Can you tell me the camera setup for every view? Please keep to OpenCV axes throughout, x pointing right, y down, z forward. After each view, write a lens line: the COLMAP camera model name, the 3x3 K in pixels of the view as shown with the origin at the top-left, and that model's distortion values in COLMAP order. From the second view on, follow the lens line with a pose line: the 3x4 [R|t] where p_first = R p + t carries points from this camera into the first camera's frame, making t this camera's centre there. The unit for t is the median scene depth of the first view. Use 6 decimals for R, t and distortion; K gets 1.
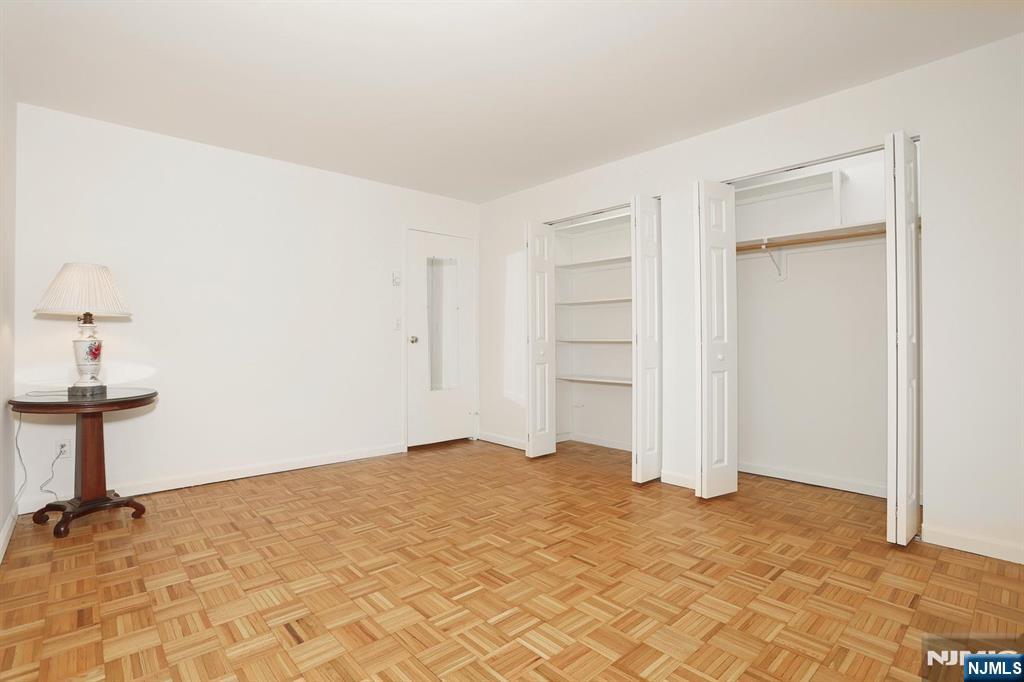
lens RADIAL K [[495.9, 0, 508.1], [0, 495.9, 339.1], [0, 0, 1]] dist [-0.070666, 0.027284]
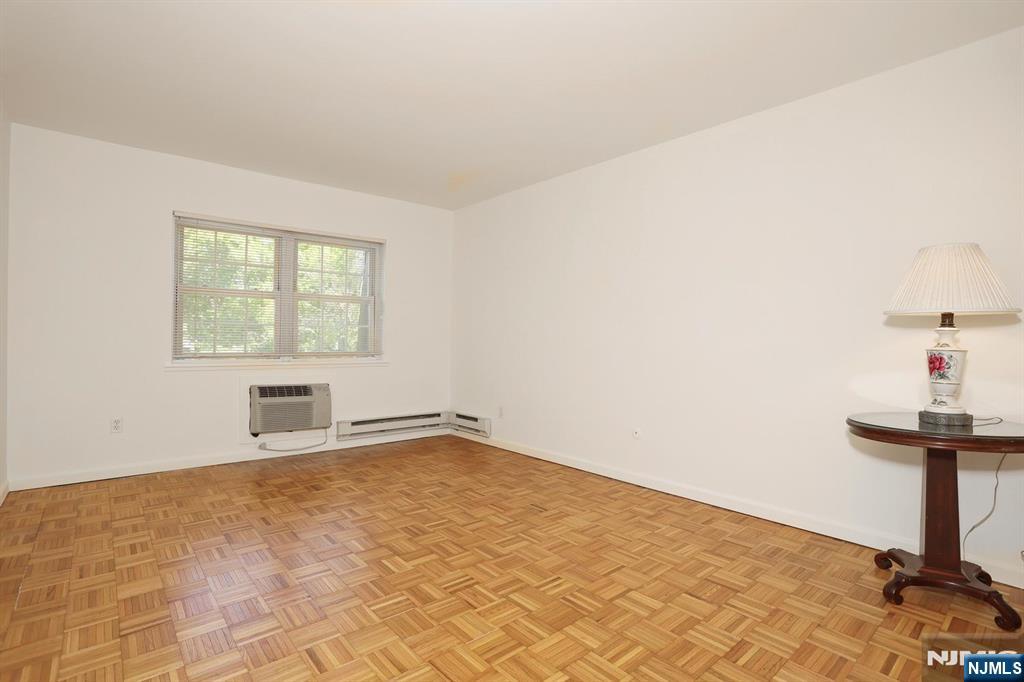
lens RADIAL K [[495.9, 0, 508.1], [0, 495.9, 339.1], [0, 0, 1]] dist [-0.070666, 0.027284]
pose [[-0.999609, -0.009875, 0.026170, -0.251398], [-0.009775, 0.999944, 0.003980, -0.010120], [-0.026208, 0.003722, -0.999650, 1.893613]]
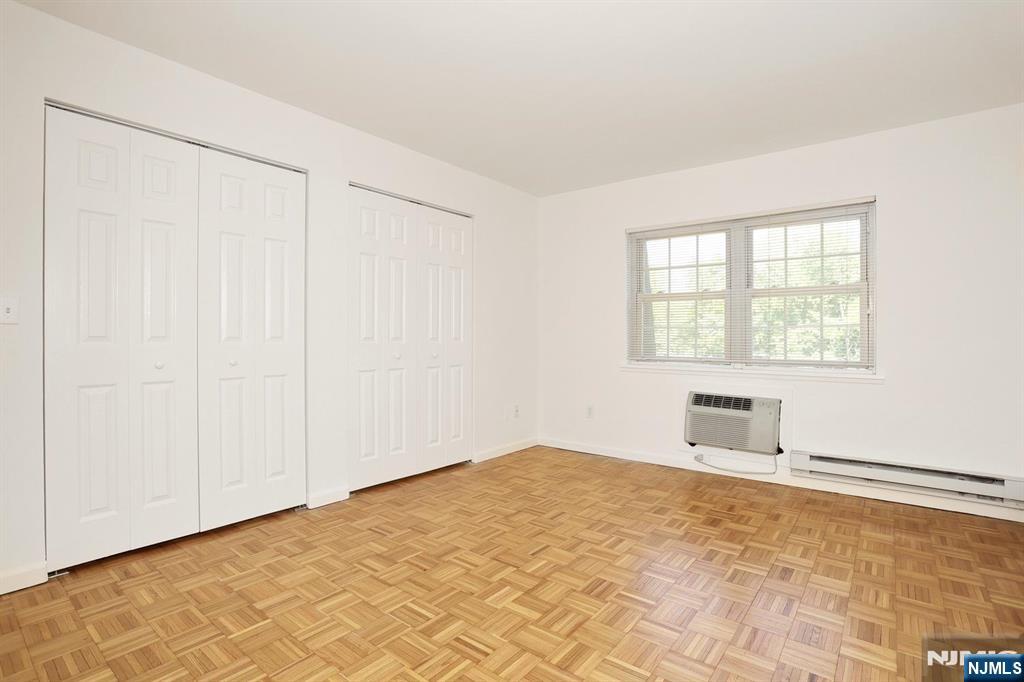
lens RADIAL K [[495.9, 0, 508.1], [0, 495.9, 339.1], [0, 0, 1]] dist [-0.070666, 0.027284]
pose [[-0.162667, 0.000914, 0.986681, -0.802016], [-0.004066, 0.999990, -0.001597, -0.002835], [-0.986673, -0.004272, -0.162662, 1.124241]]
